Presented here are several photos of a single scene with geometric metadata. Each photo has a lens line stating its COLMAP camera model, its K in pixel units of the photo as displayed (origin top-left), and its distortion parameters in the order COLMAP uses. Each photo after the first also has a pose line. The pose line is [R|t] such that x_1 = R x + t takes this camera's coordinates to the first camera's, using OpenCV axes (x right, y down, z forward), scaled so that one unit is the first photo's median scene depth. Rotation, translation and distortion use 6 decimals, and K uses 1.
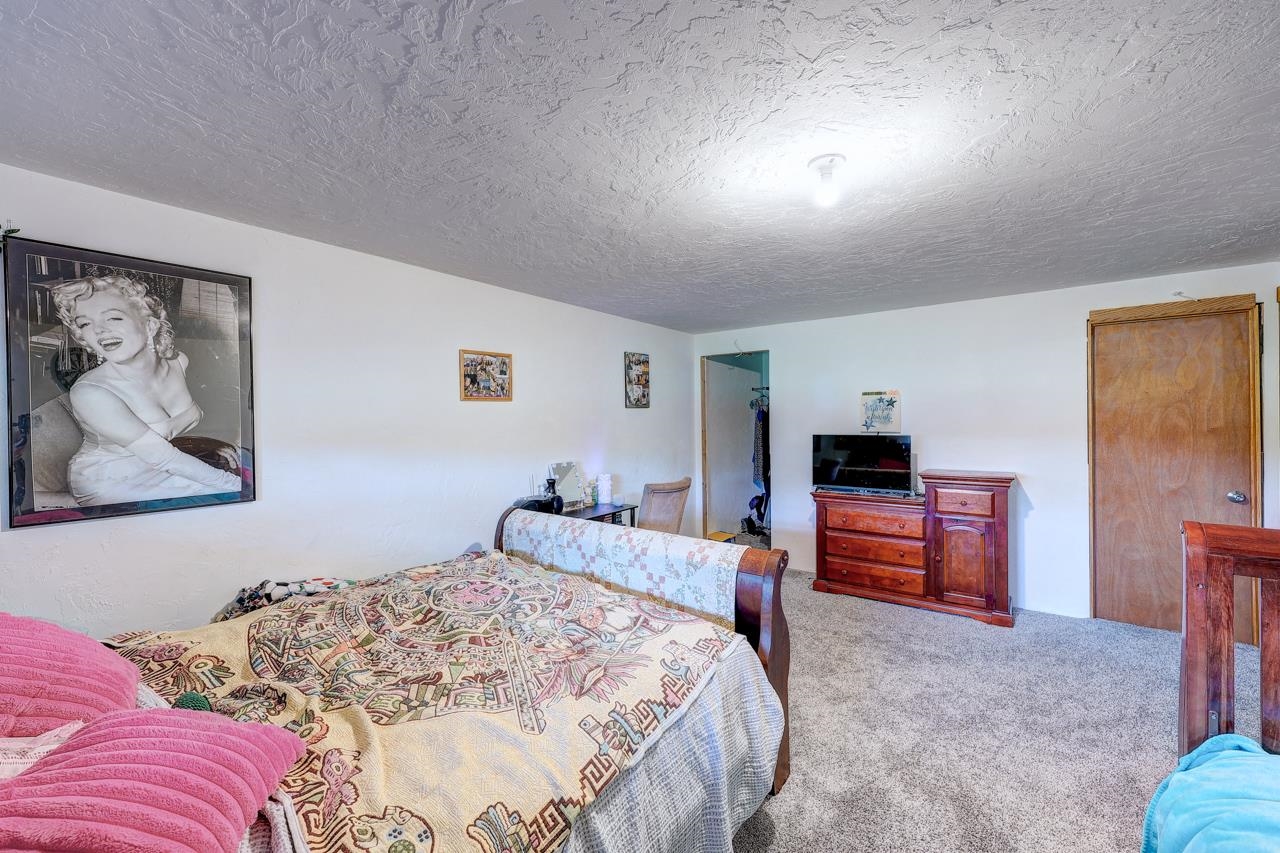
lens RADIAL K [[501.7, 0, 638.7], [0, 501.7, 423.9], [0, 0, 1]] dist [0.000472, 0.000007]
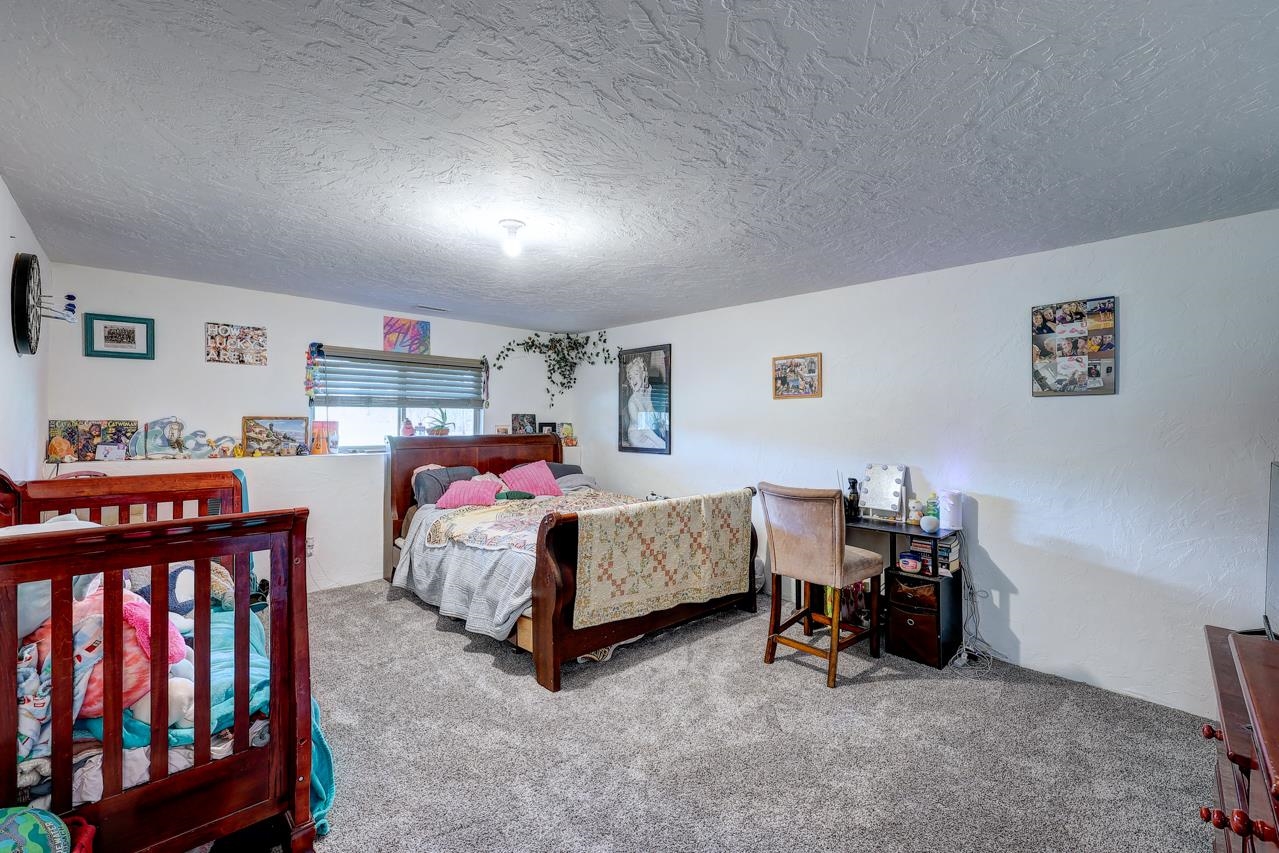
lens RADIAL K [[501.3, 0, 638.9], [0, 501.3, 421.4], [0, 0, 1]] dist [0.000472, 0.000007]
pose [[-0.123558, 0.017224, -0.992188, 0.842043], [-0.009584, 0.999782, 0.018549, -0.011132], [0.992291, 0.011801, -0.123366, 0.766773]]
